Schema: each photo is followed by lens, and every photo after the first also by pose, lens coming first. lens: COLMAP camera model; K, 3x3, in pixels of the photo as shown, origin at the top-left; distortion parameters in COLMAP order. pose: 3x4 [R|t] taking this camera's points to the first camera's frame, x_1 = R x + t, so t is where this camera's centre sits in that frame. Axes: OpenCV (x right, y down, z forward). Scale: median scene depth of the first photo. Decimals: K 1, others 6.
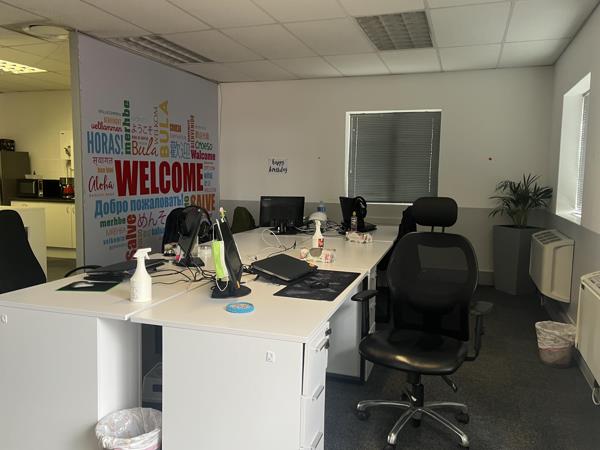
lens RADIAL K [[480.3, 0, 300.4], [0, 480.3, 227.7], [0, 0, 1]] dist [0.002340, 0.000861]
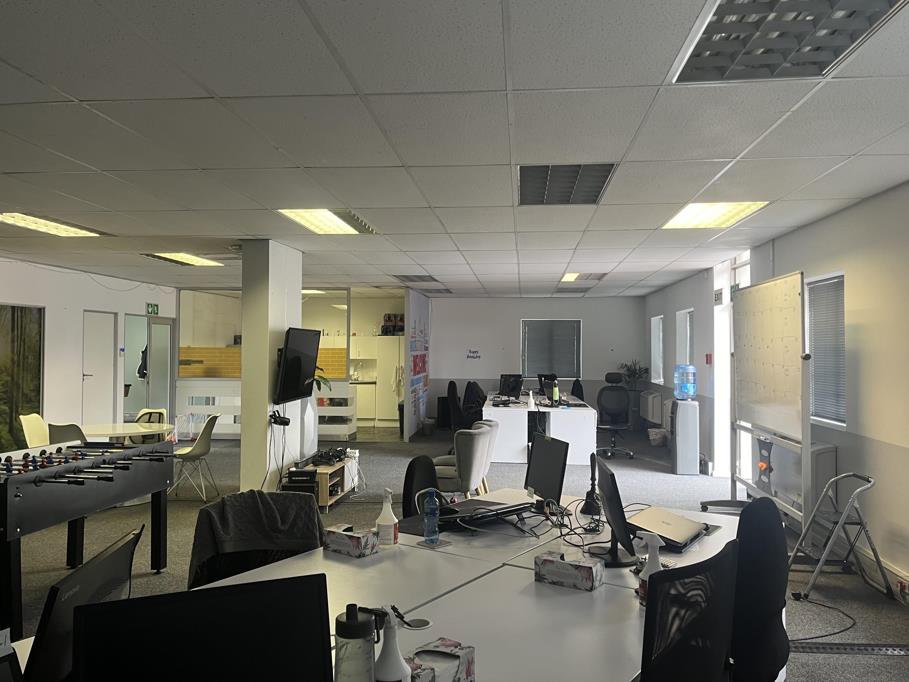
lens RADIAL K [[703.1, 0, 453.9], [0, 703.1, 338.7], [0, 0, 1]] dist [0.007432, 0.001006]
pose [[0.973447, -0.004125, 0.228876, -0.892801], [0.031977, 0.992485, -0.118113, 0.110654], [-0.226669, 0.122296, 0.966263, -1.578416]]
